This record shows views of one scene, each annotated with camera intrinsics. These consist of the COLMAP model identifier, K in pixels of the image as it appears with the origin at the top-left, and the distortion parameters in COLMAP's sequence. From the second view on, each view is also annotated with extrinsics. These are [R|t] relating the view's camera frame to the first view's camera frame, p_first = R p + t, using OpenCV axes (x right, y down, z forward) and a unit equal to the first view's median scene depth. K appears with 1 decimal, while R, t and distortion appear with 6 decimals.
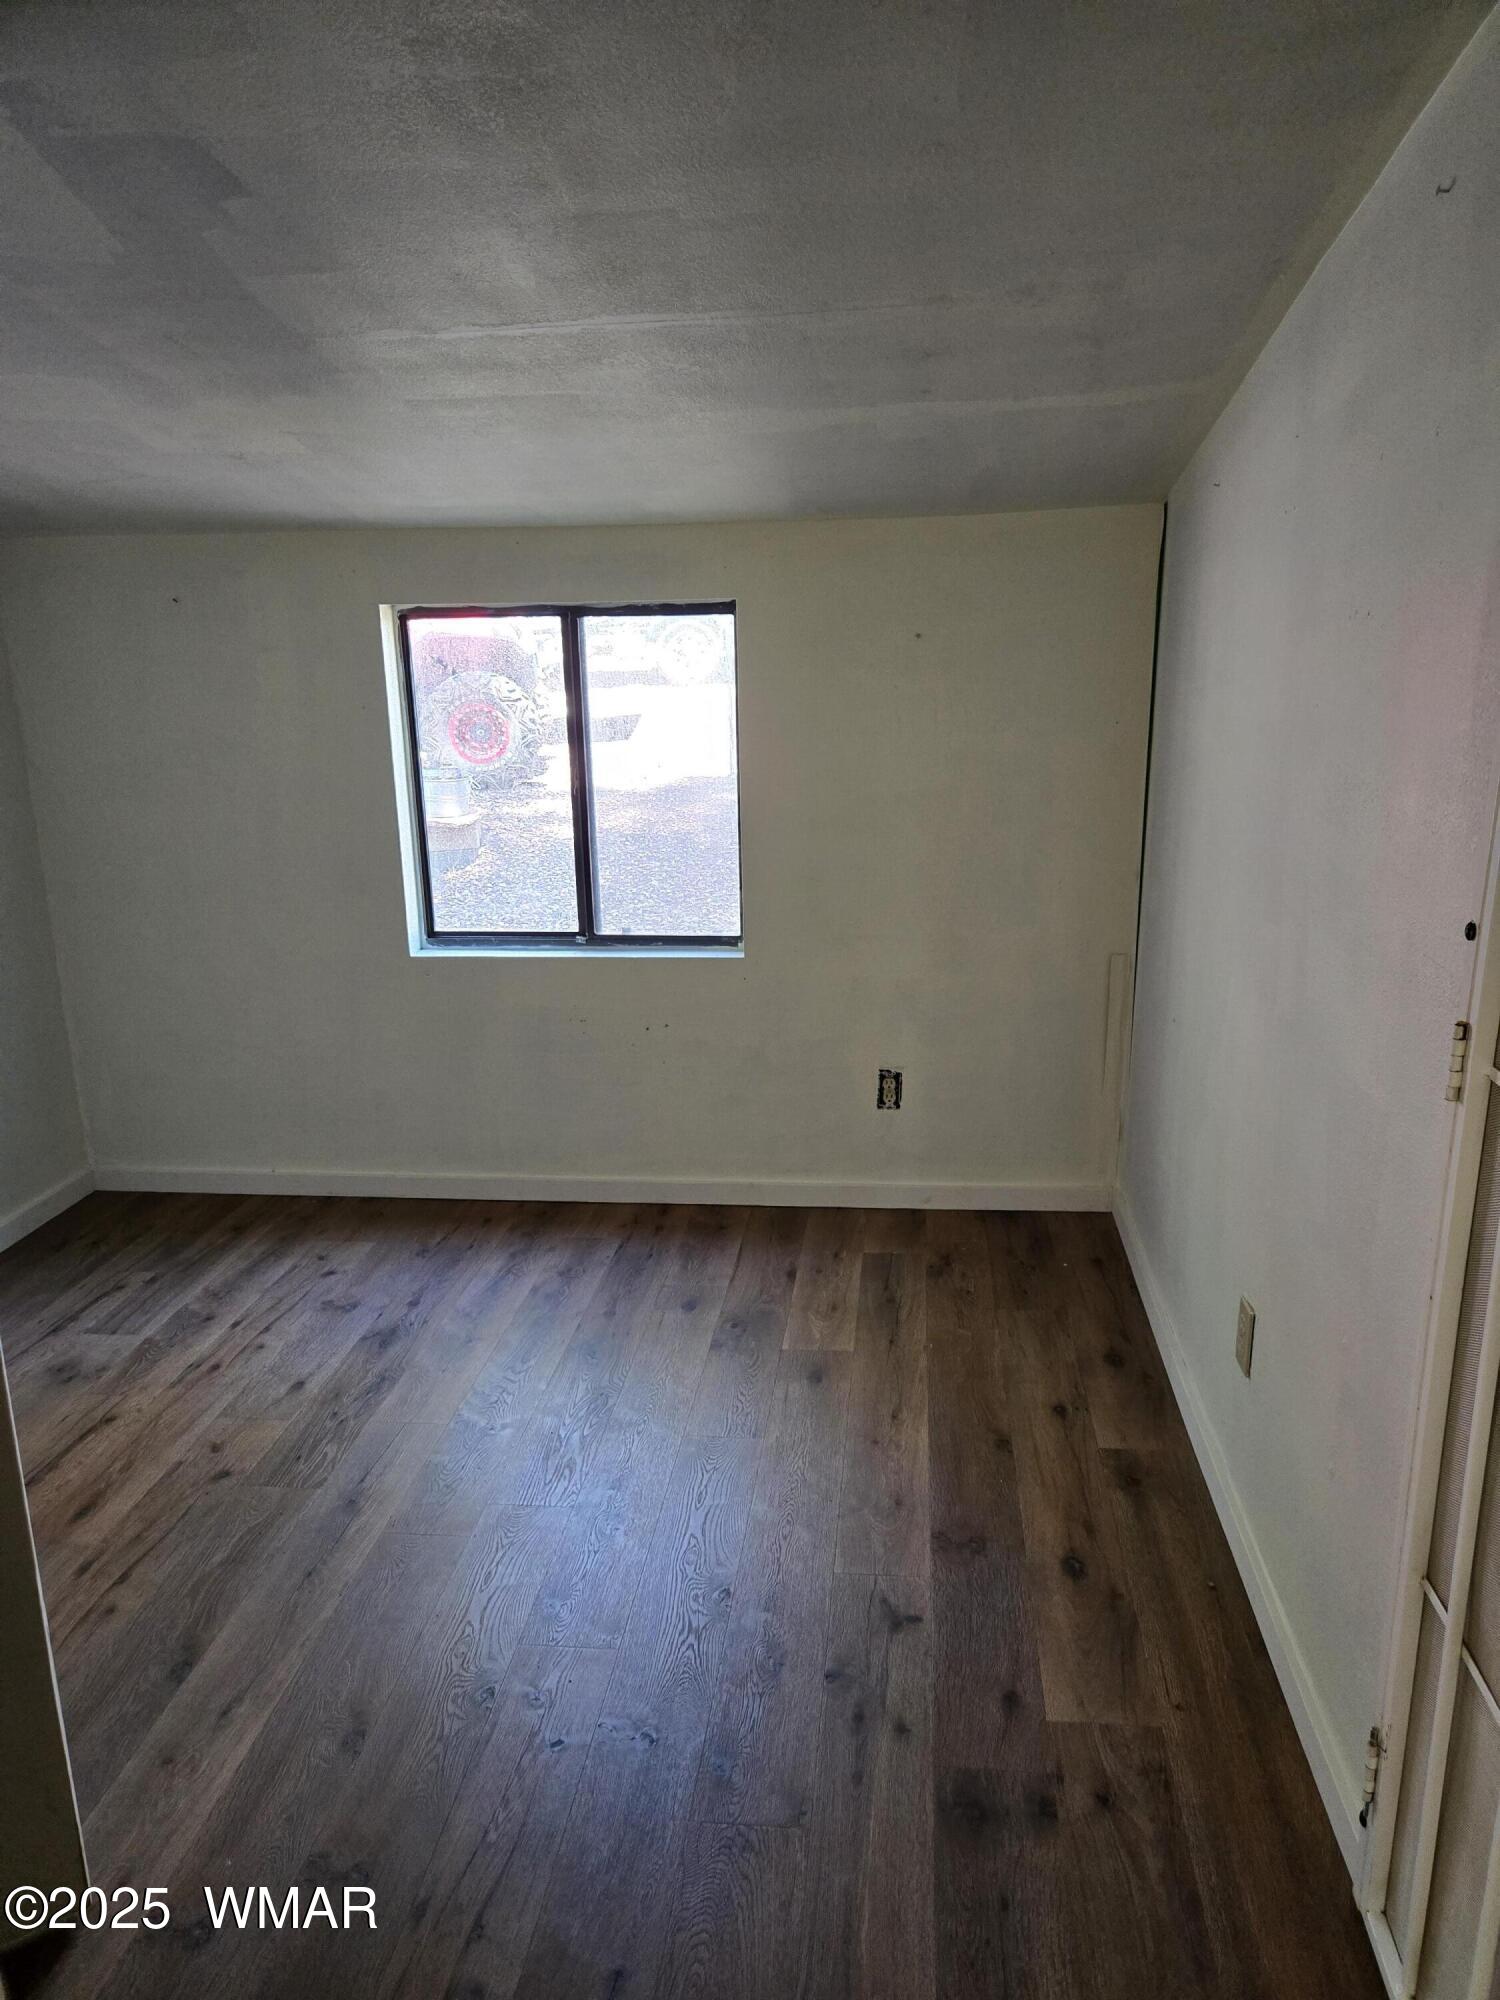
lens RADIAL K [[1340.1, 0, 784.4], [0, 1340.1, 1007.7], [0, 0, 1]] dist [0.067776, -0.061669]
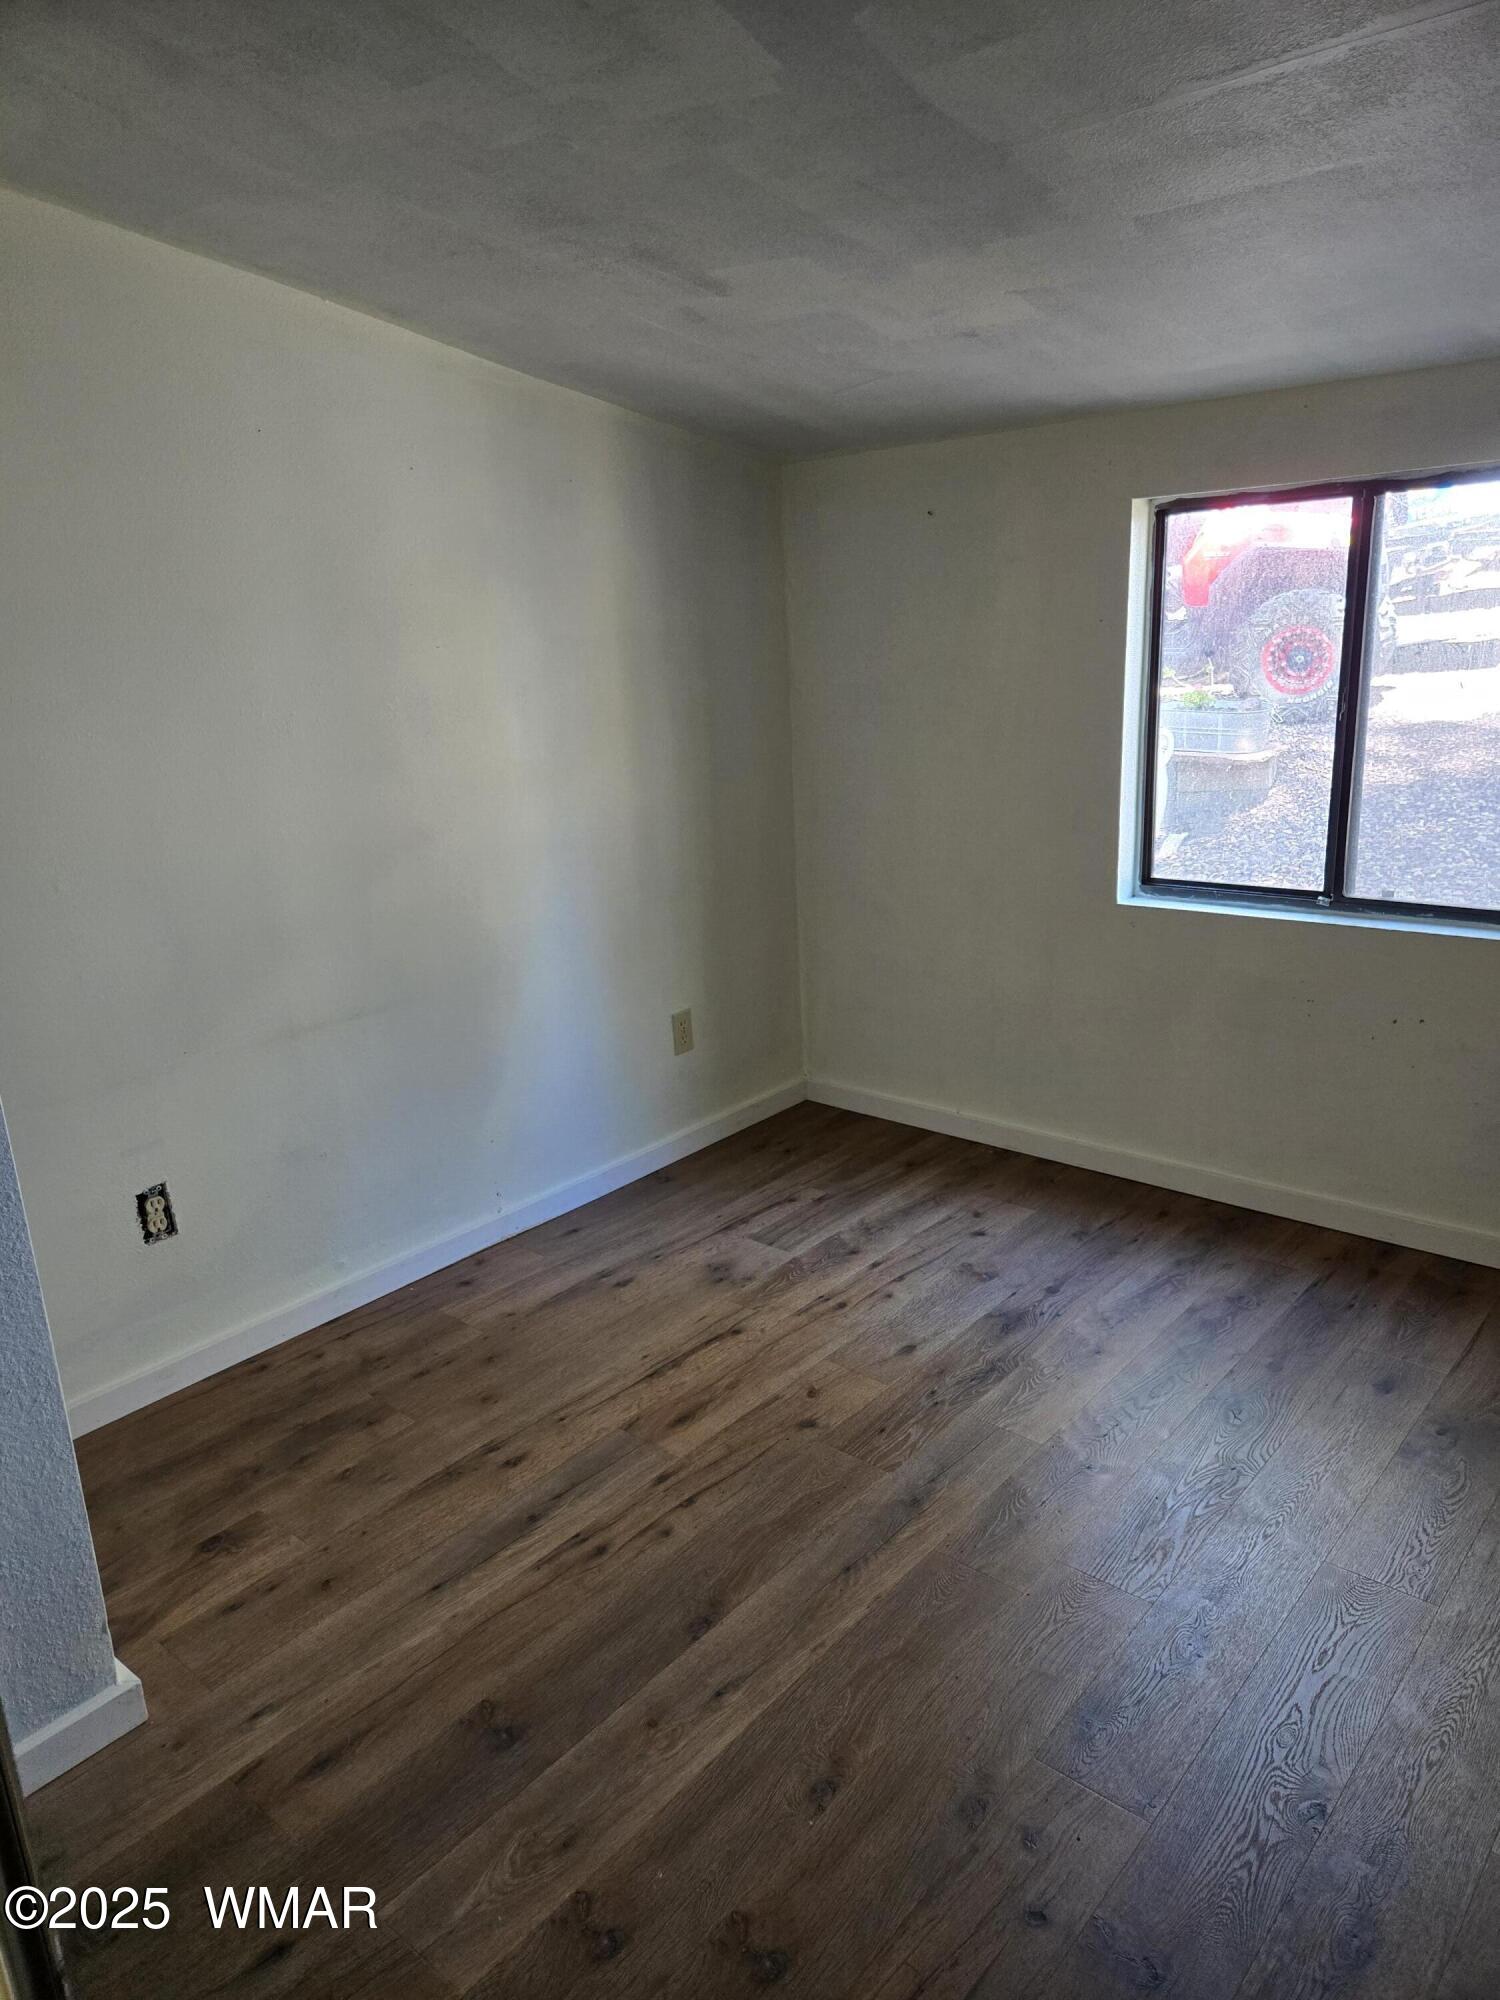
lens RADIAL K [[1340.1, 0, 784.4], [0, 1340.1, 1007.7], [0, 0, 1]] dist [0.067776, -0.061669]
pose [[0.822377, 0.135463, -0.552582, 0.050990], [-0.112035, 0.990782, 0.076149, -0.015829], [0.557803, -0.000715, 0.829973, 0.170890]]
